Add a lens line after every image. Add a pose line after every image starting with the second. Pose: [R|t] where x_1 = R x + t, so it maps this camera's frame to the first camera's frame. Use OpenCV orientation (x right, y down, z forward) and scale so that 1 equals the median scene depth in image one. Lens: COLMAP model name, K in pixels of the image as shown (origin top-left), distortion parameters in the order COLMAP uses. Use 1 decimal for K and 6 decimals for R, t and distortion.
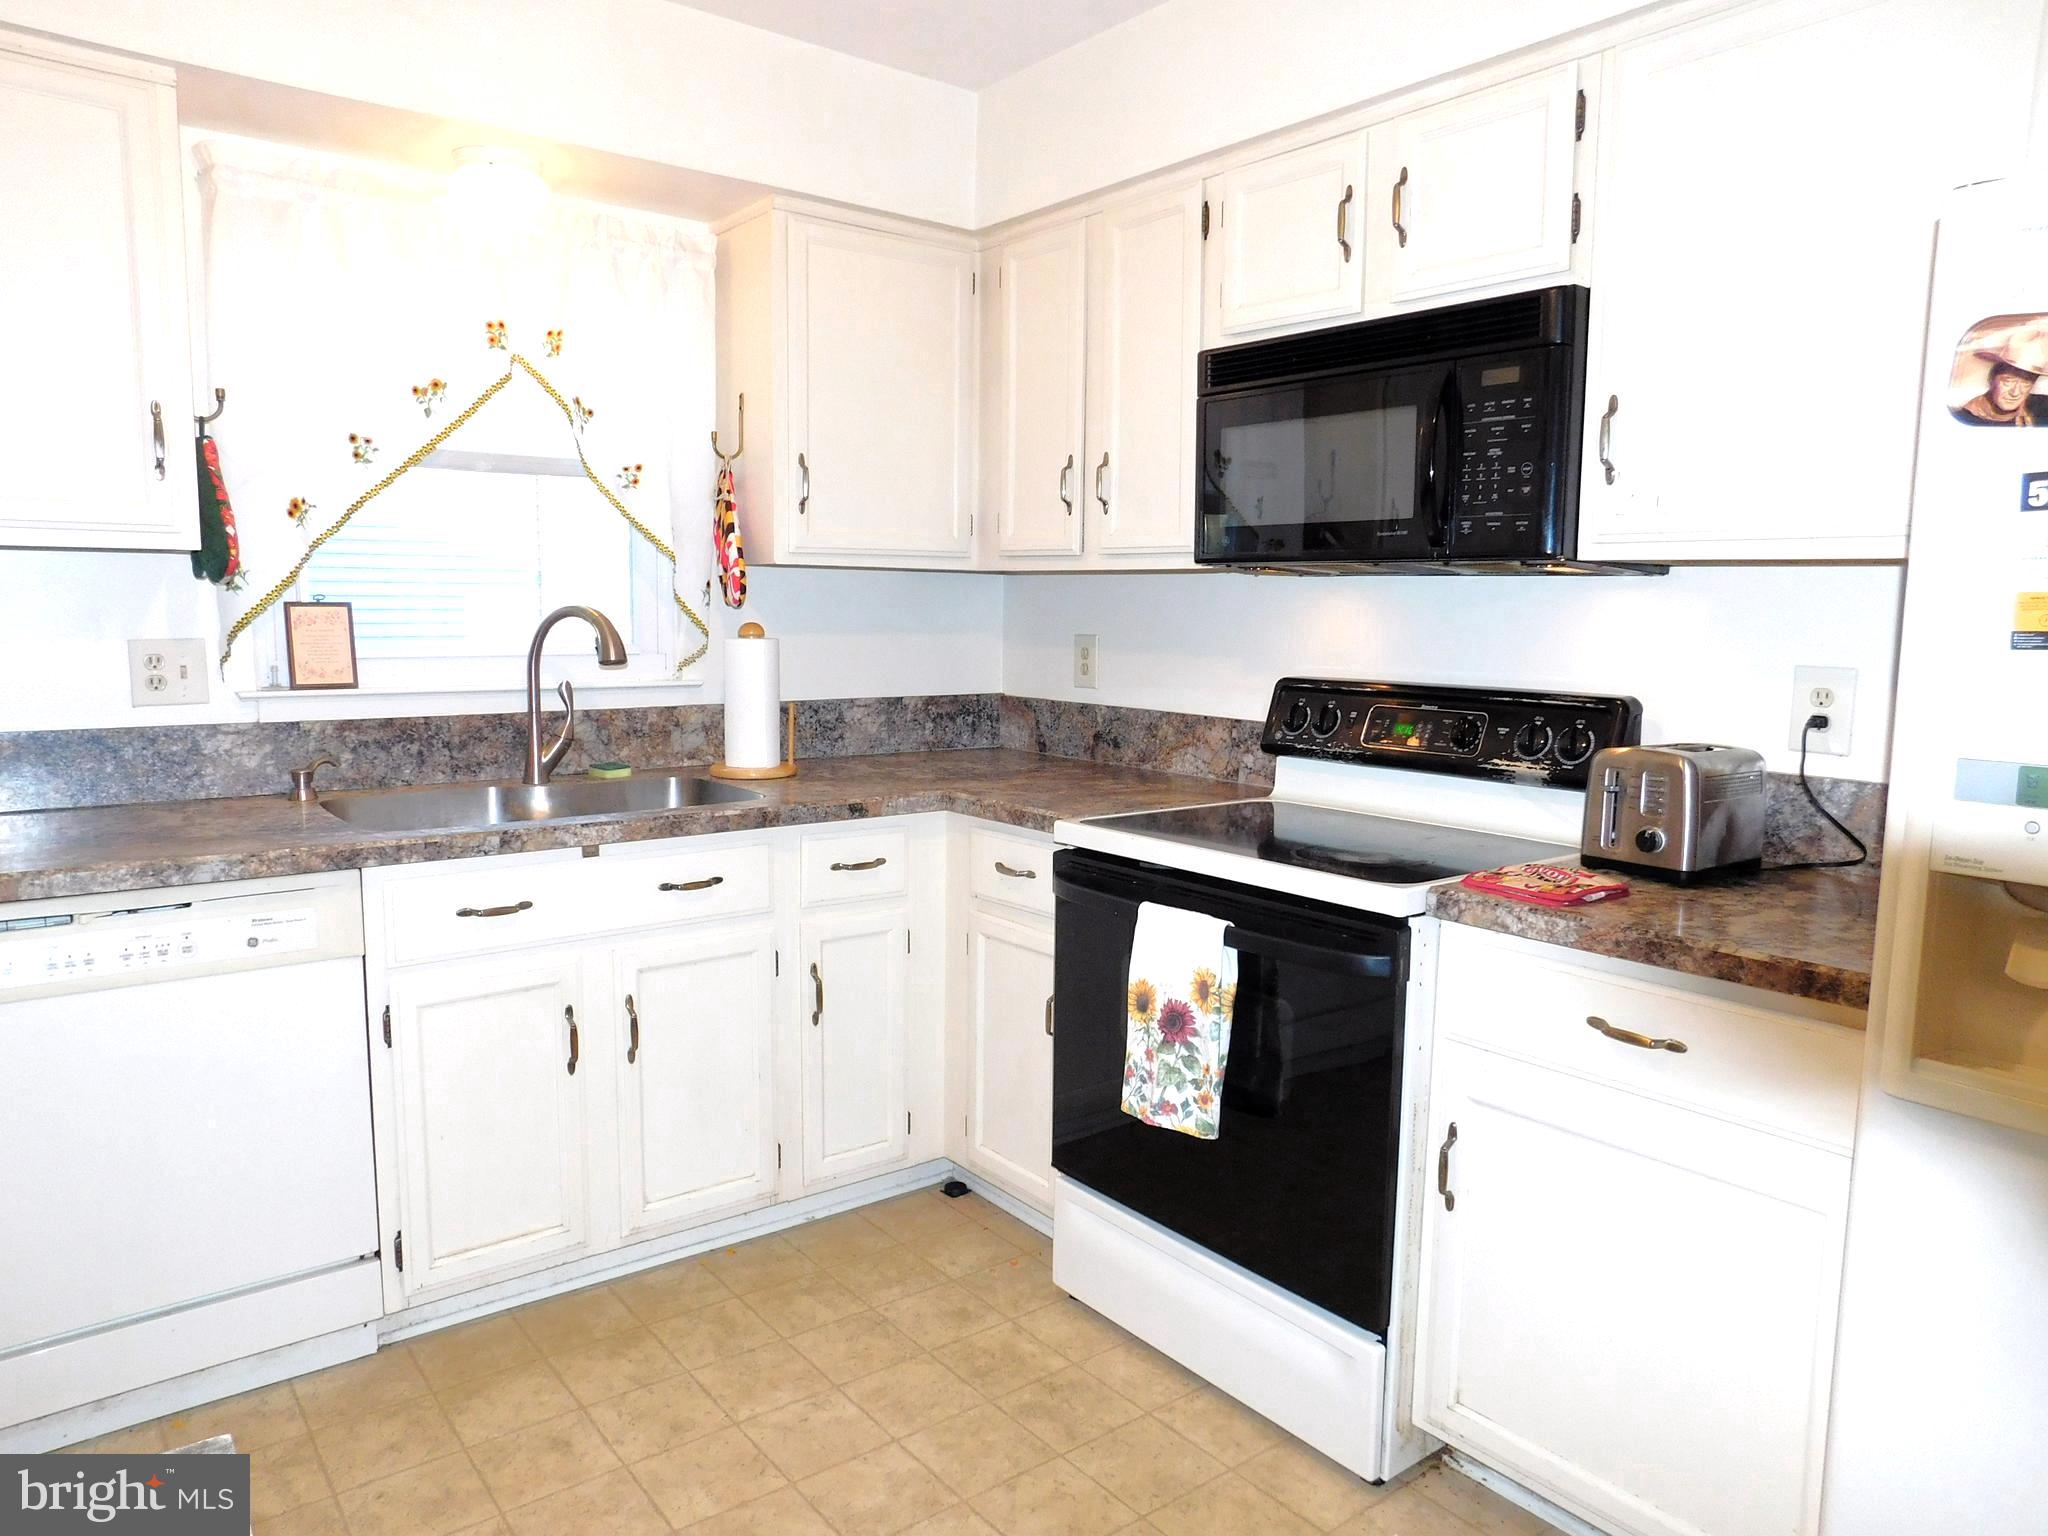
lens RADIAL K [[1354.9, 0, 1027.1], [0, 1354.9, 761.4], [0, 0, 1]] dist [-0.069012, 0.050429]
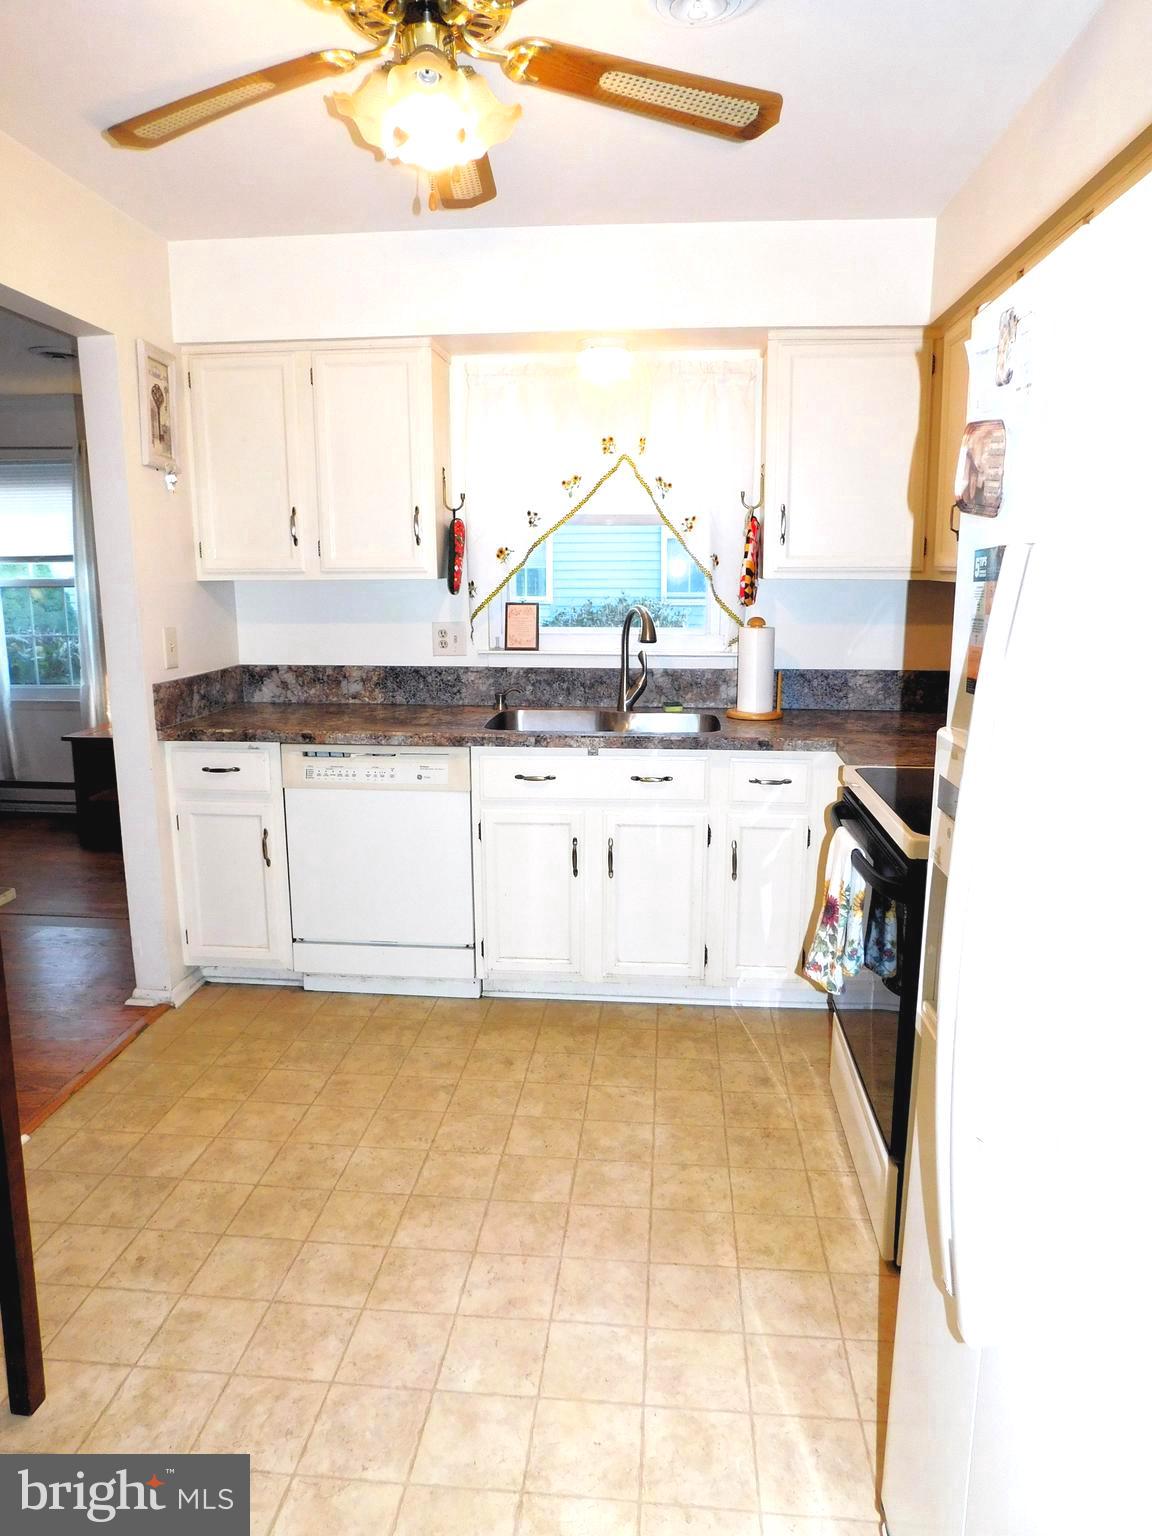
lens RADIAL K [[1016.4, 0, 576.0], [0, 1016.4, 768.0], [0, 0, 1]] dist [-0.069983, 0.060034]
pose [[0.728919, 0.116987, -0.674530, 0.545062], [-0.068990, 0.992828, 0.097637, -0.038868], [0.681115, -0.024634, 0.731762, 0.026162]]
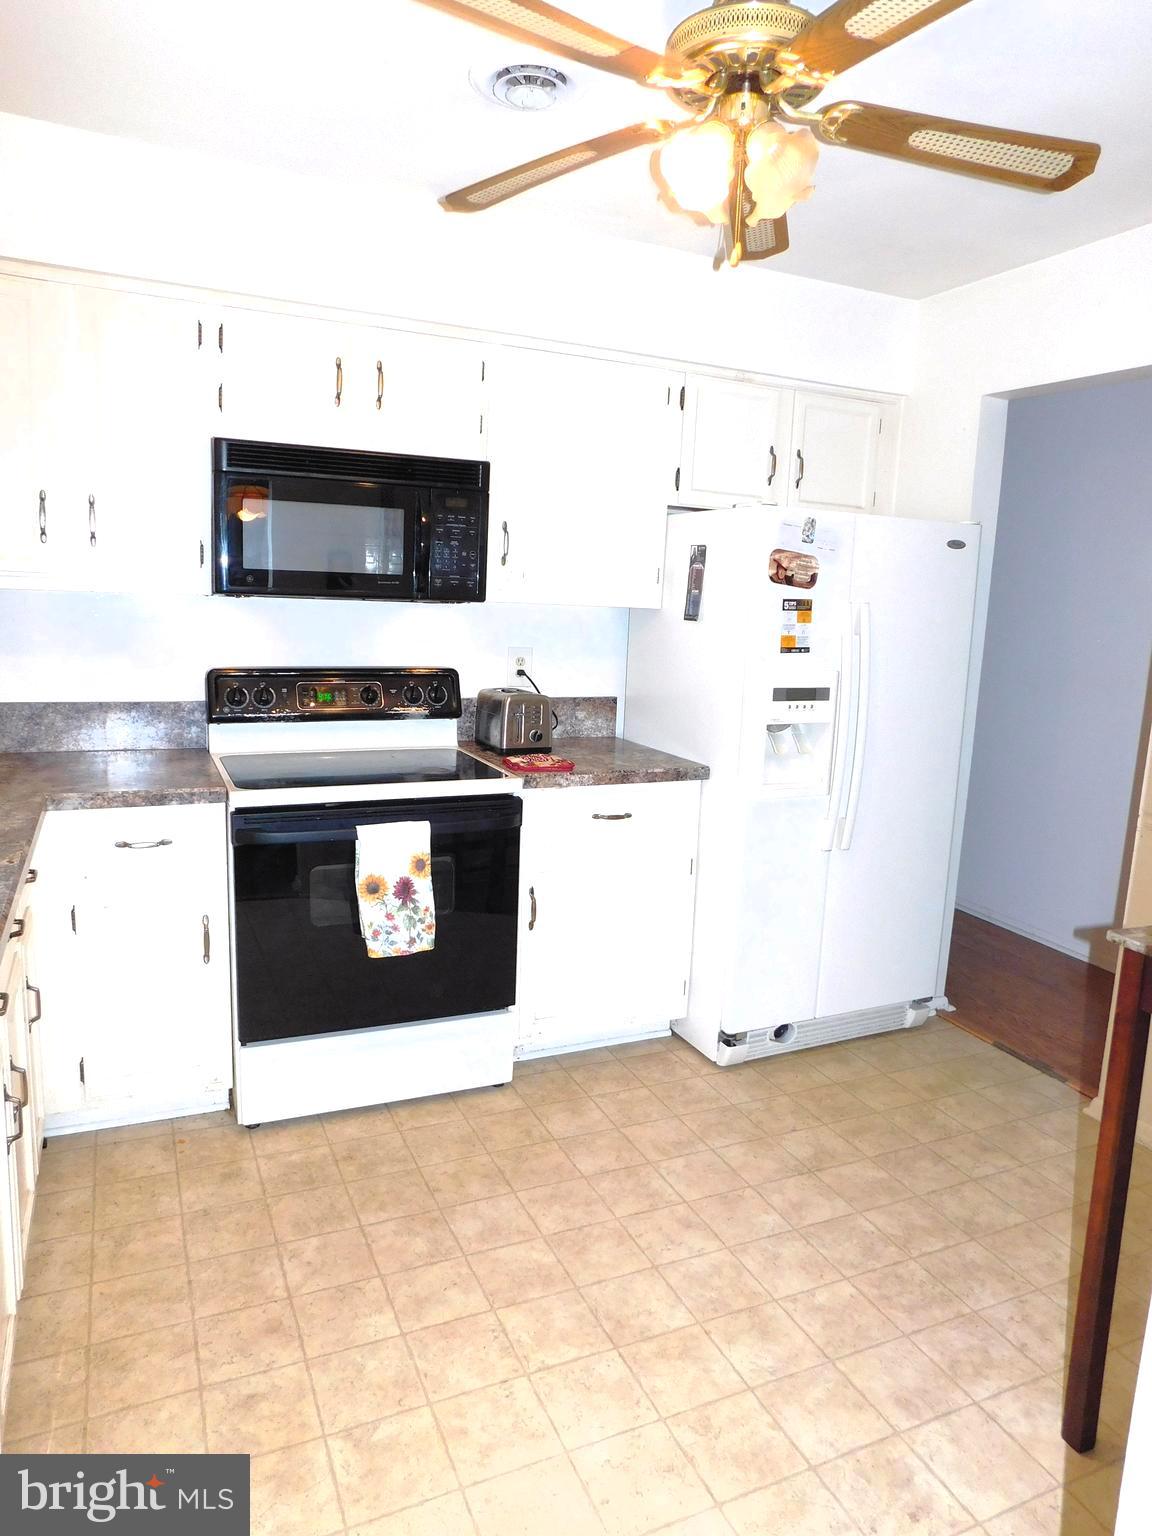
lens RADIAL K [[1016.4, 0, 576.0], [0, 1016.4, 768.0], [0, 0, 1]] dist [-0.069983, 0.060034]
pose [[0.236163, -0.174560, 0.955906, -0.867097], [0.072898, 0.984143, 0.161706, -0.119243], [-0.968975, 0.031495, 0.245144, 0.432006]]
